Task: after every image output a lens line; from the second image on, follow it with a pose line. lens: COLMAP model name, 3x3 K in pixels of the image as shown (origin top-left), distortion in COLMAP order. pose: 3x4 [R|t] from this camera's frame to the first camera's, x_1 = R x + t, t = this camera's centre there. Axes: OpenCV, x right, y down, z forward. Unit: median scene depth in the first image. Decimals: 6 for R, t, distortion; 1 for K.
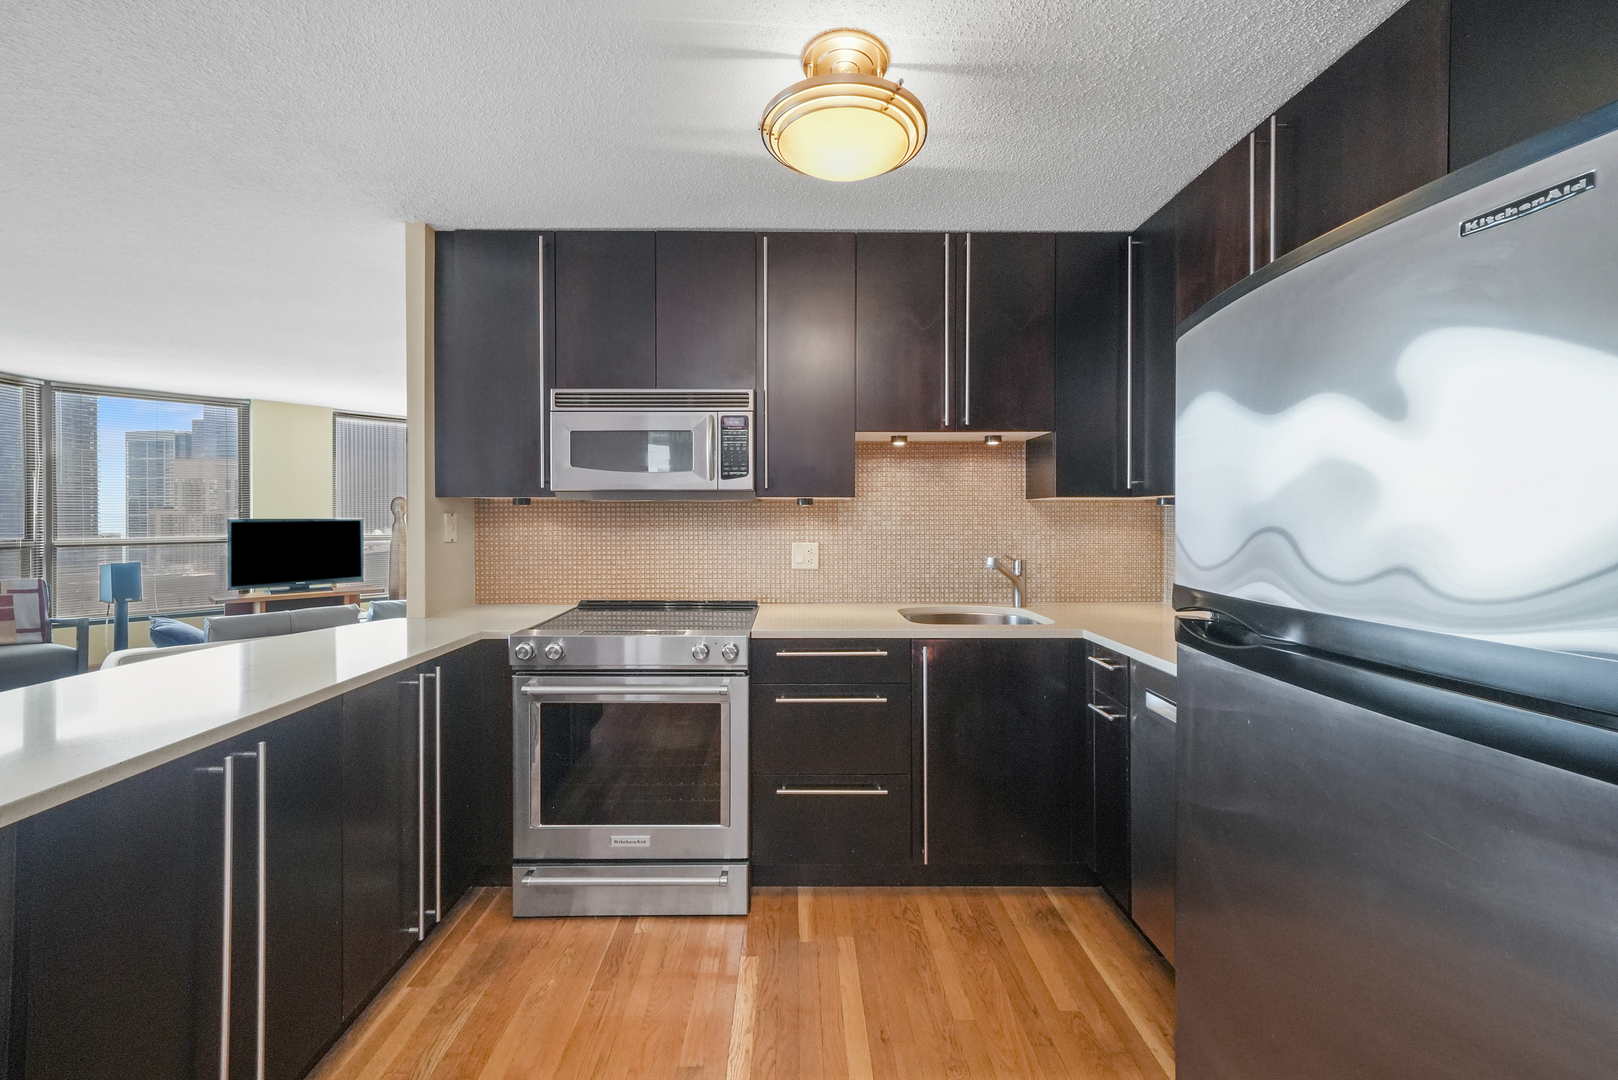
lens RADIAL K [[649.0, 0, 796.7], [0, 649.0, 519.3], [0, 0, 1]] dist [0.009927, 0.000160]
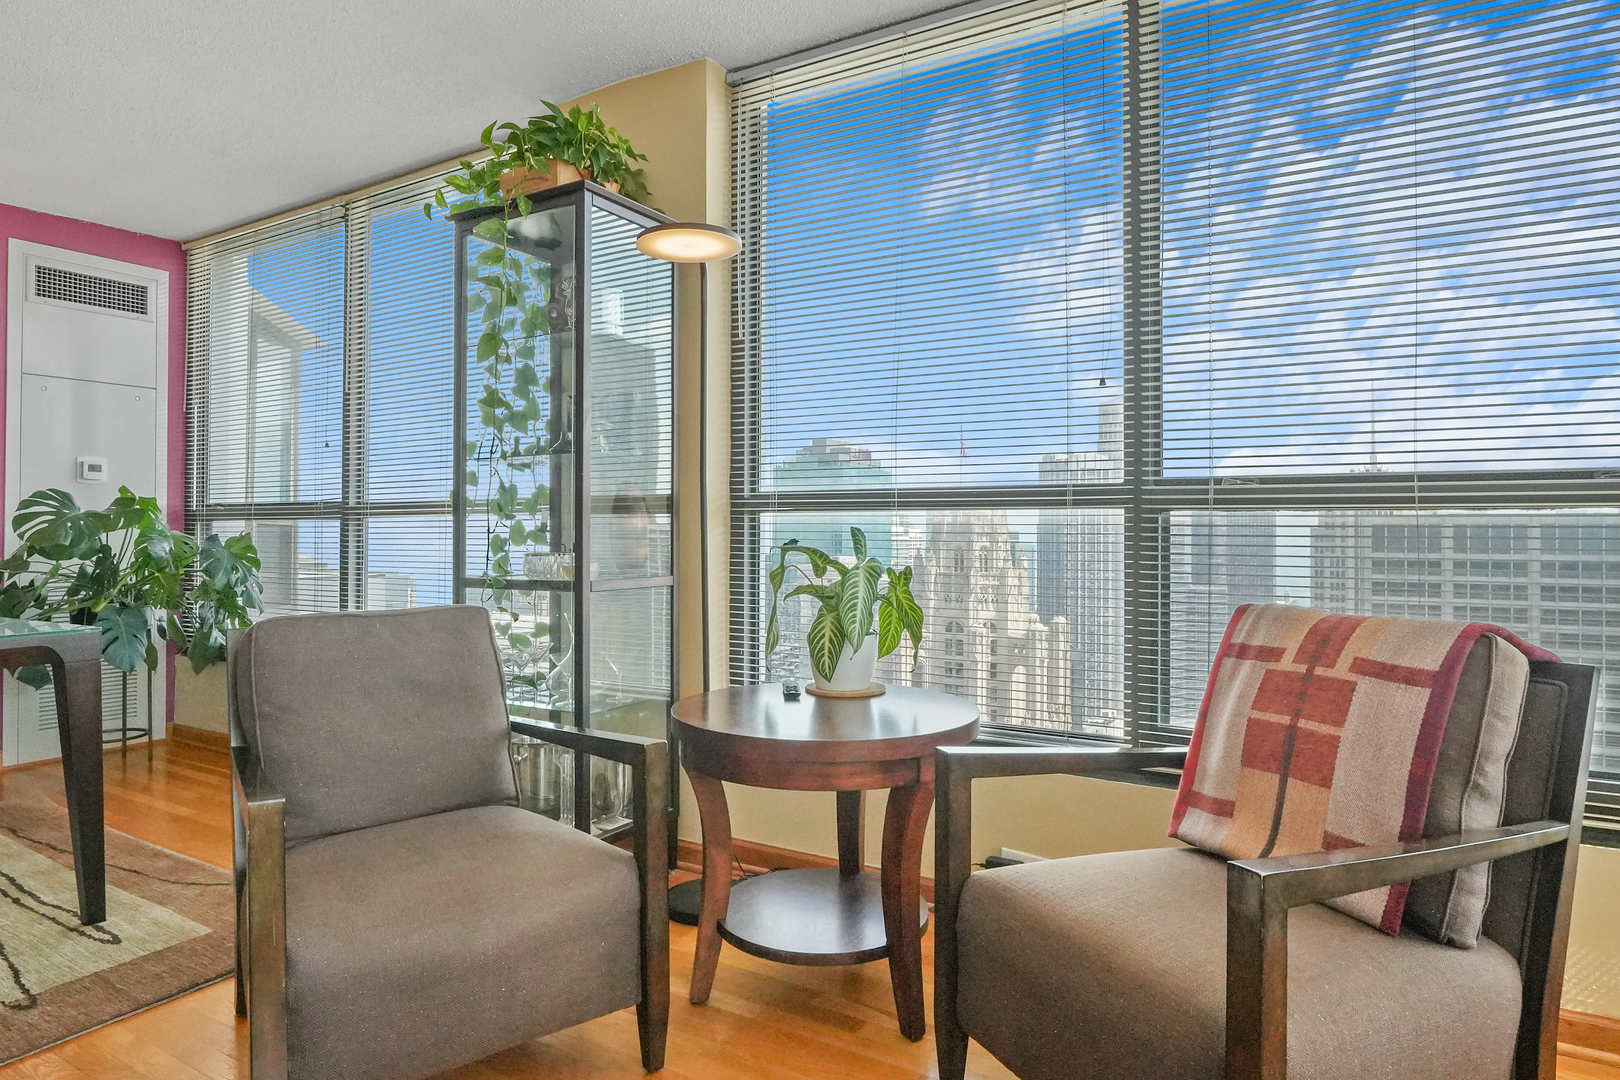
lens RADIAL K [[933.7, 0, 810.7], [0, 933.7, 537.6], [0, 0, 1]] dist [-0.004017, -0.001199]
pose [[-0.511037, 0.001206, -0.859558, -1.494061], [-0.005183, 0.999977, 0.004485, 0.118074], [0.859543, 0.006747, -0.511019, 1.861595]]
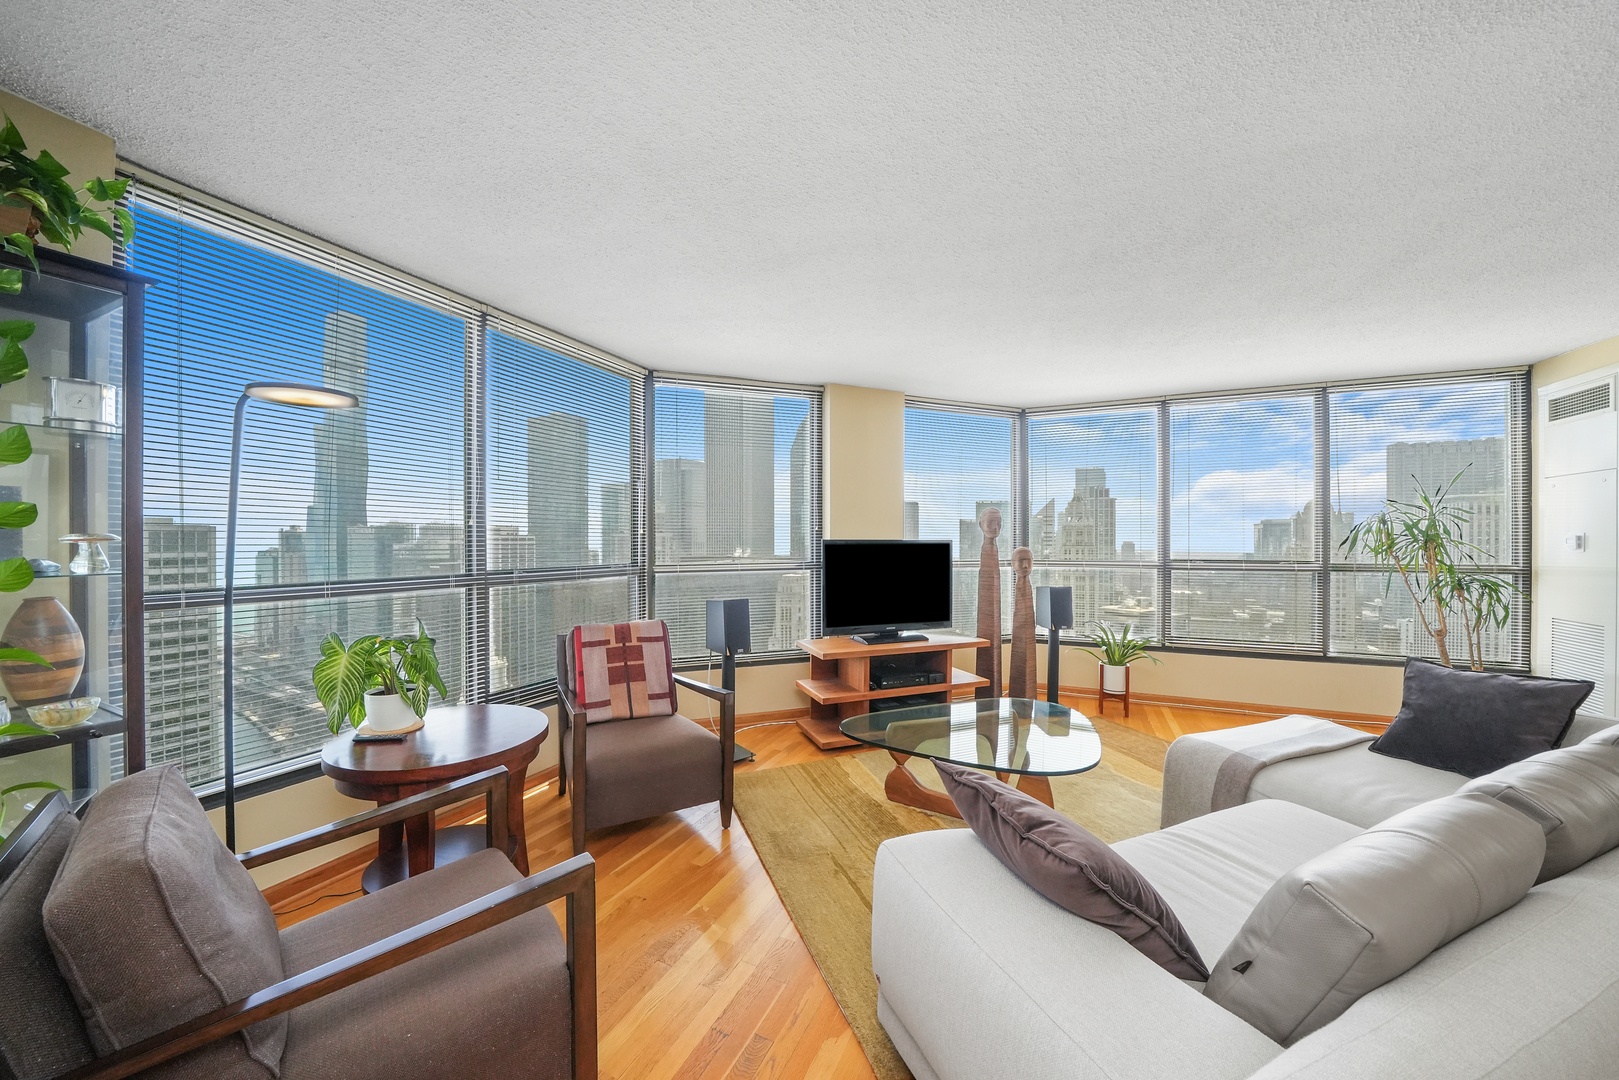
lens RADIAL K [[564.9, 0, 805.6], [0, 564.9, 541.4], [0, 0, 1]] dist [-0.019615, 0.000279]
pose [[0.902562, 0.003370, -0.430546, -1.415699], [-0.002767, 0.999994, 0.002026, 0.000653], [0.430551, -0.000637, 0.902566, 0.963432]]
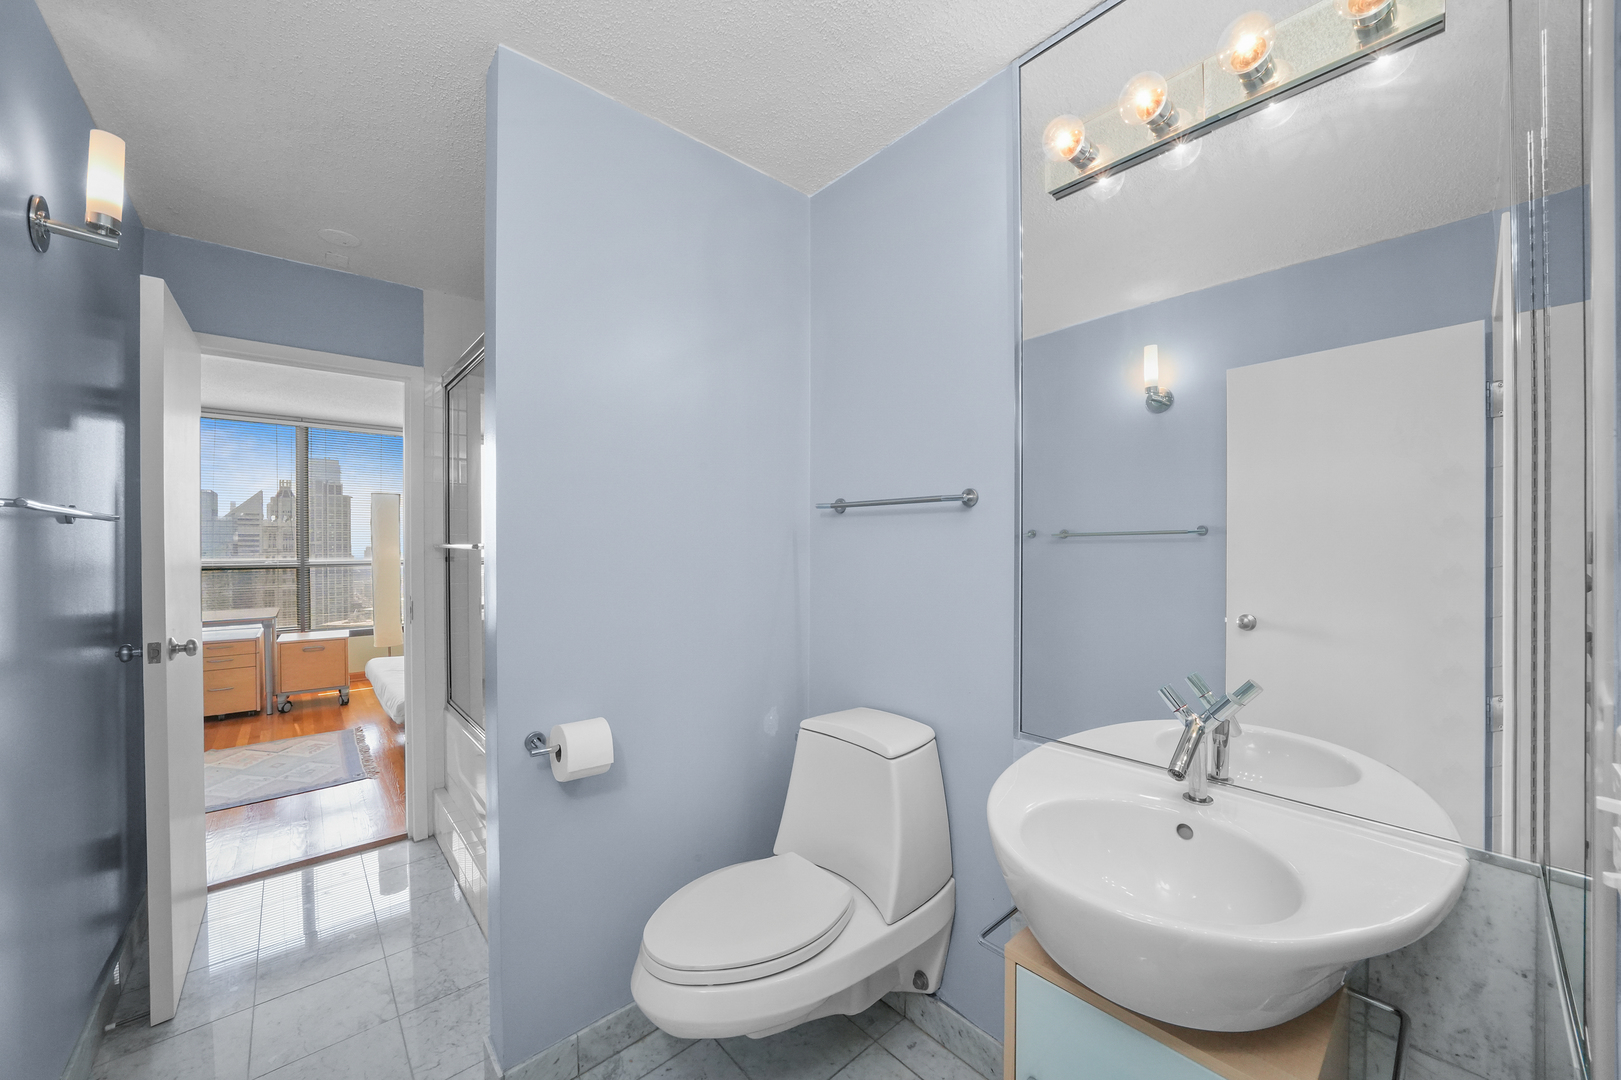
lens RADIAL K [[590.2, 0, 810.5], [0, 590.2, 540.0], [0, 0, 1]] dist [-0.019239, 0.000214]
pose [[0.755985, -0.004004, 0.654577, 0.888442], [0.007615, 0.999967, -0.002679, -0.001160], [-0.654545, 0.007010, 0.755991, 0.252928]]
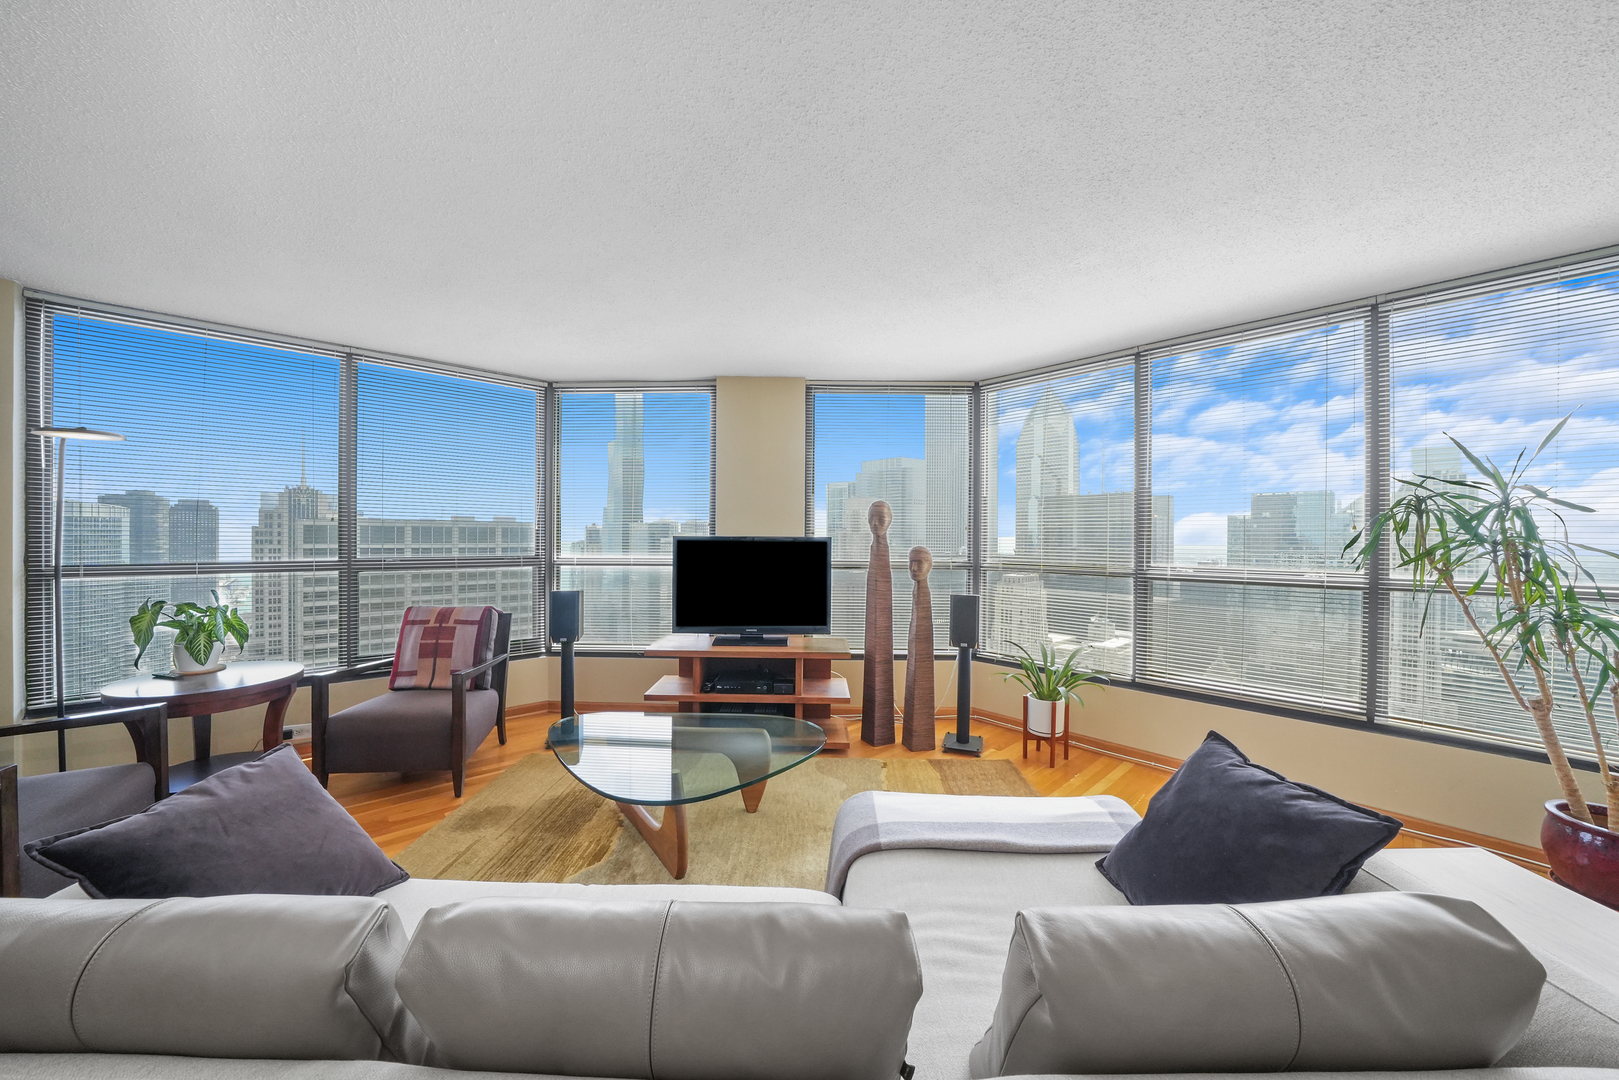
lens RADIAL K [[559.8, 0, 800.6], [0, 559.8, 537.6], [0, 0, 1]] dist [-0.013753, 0.000267]
pose [[0.672831, 0.008675, -0.739746, -0.716839], [-0.010149, 0.999945, 0.002496, -0.002925], [0.739727, 0.005829, 0.672882, 1.577507]]
